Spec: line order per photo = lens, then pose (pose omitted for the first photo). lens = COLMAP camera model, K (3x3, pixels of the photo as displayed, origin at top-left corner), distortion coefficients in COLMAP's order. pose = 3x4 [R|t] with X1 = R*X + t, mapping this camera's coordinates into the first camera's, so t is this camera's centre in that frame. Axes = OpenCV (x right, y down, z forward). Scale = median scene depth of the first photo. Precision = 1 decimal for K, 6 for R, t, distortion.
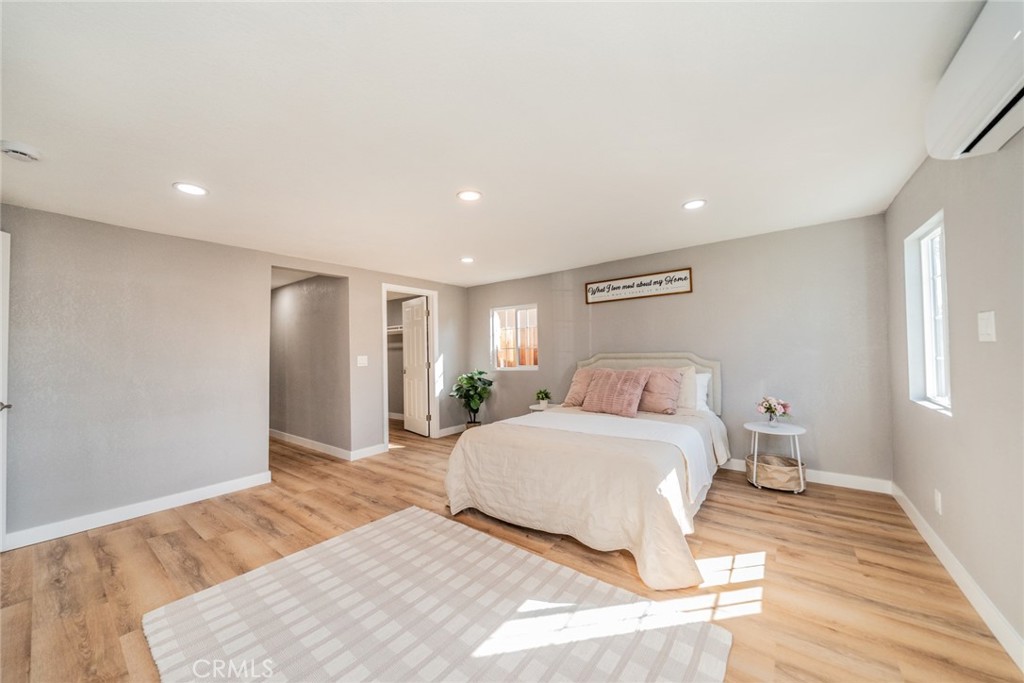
lens RADIAL K [[370.9, 0, 512.0], [0, 370.9, 341.5], [0, 0, 1]] dist [-0.002632, -0.000102]
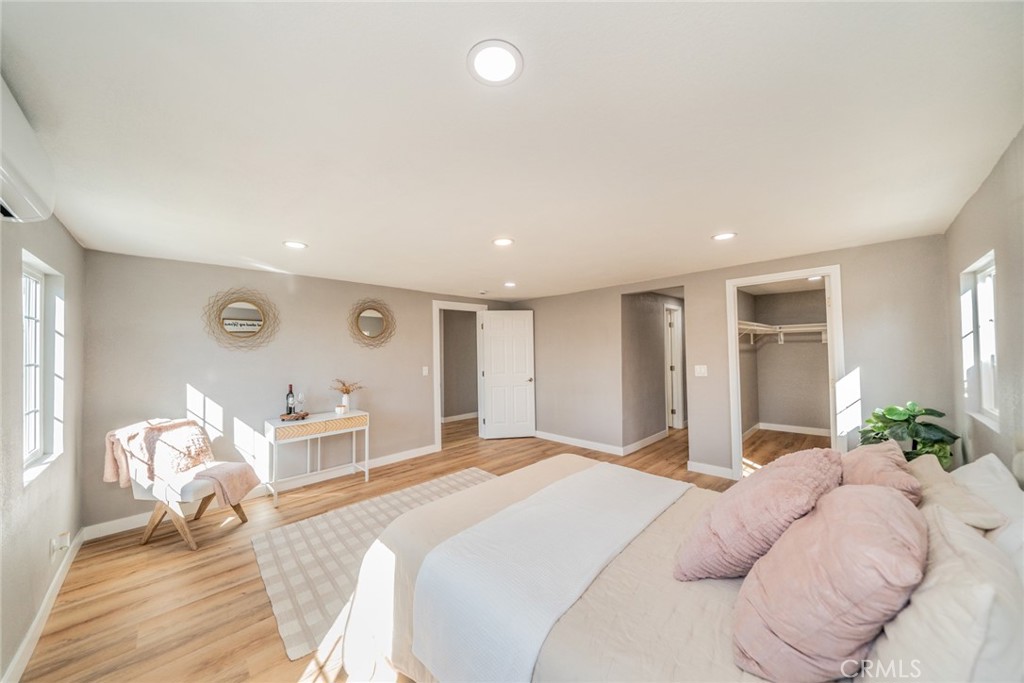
lens RADIAL K [[339.8, 0, 505.6], [0, 339.8, 342.5], [0, 0, 1]] dist [-0.007094, 0.000037]
pose [[-0.147813, 0.001327, -0.989014, 0.761943], [0.052032, 0.998625, -0.006437, -0.058502], [0.987646, -0.052412, -0.147679, 0.934008]]
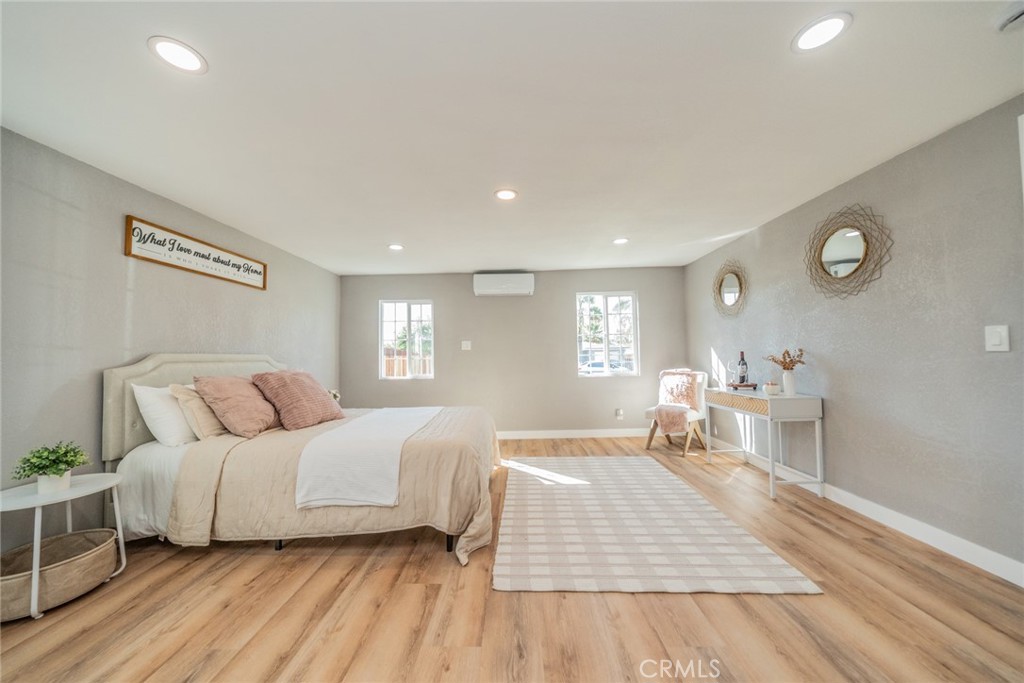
lens RADIAL K [[352.9, 0, 519.1], [0, 352.9, 342.0], [0, 0, 1]] dist [-0.006860, 0.000012]
pose [[-0.618532, 0.064654, 0.783095, -0.734113], [0.010545, 0.997202, -0.074002, 0.085845], [-0.785689, -0.037515, -0.617483, 1.284198]]
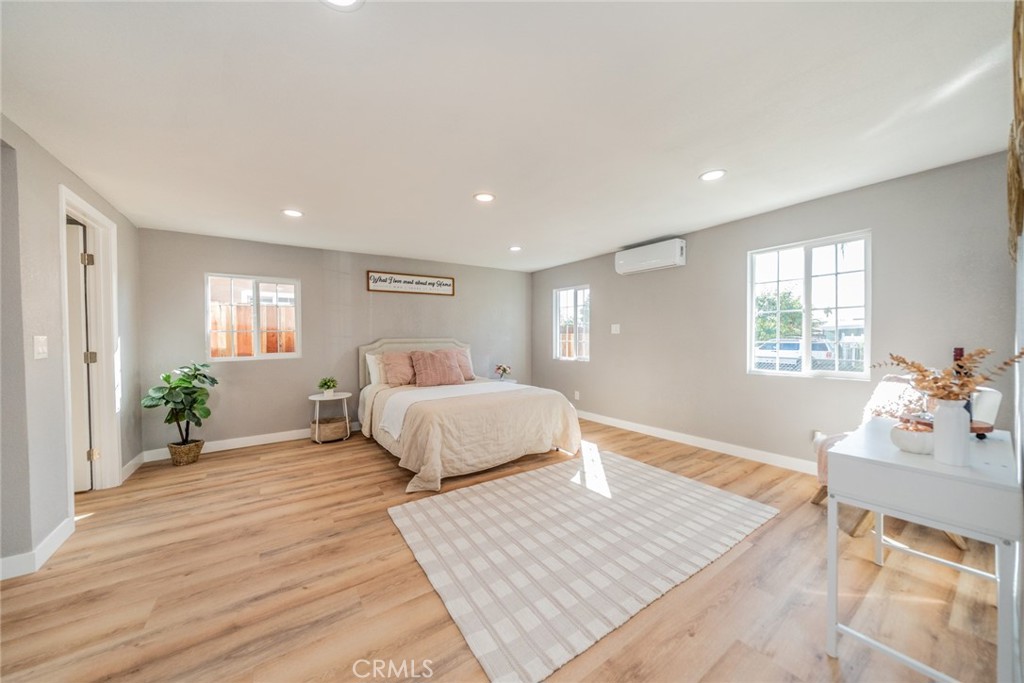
lens RADIAL K [[360.5, 0, 512.0], [0, 360.5, 343.3], [0, 0, 1]] dist [-0.008320, 0.000049]
pose [[0.293537, 0.002360, 0.955945, -0.945473], [-0.023923, 0.999702, 0.004878, 0.045560], [-0.955648, -0.024301, 0.293506, 0.469153]]
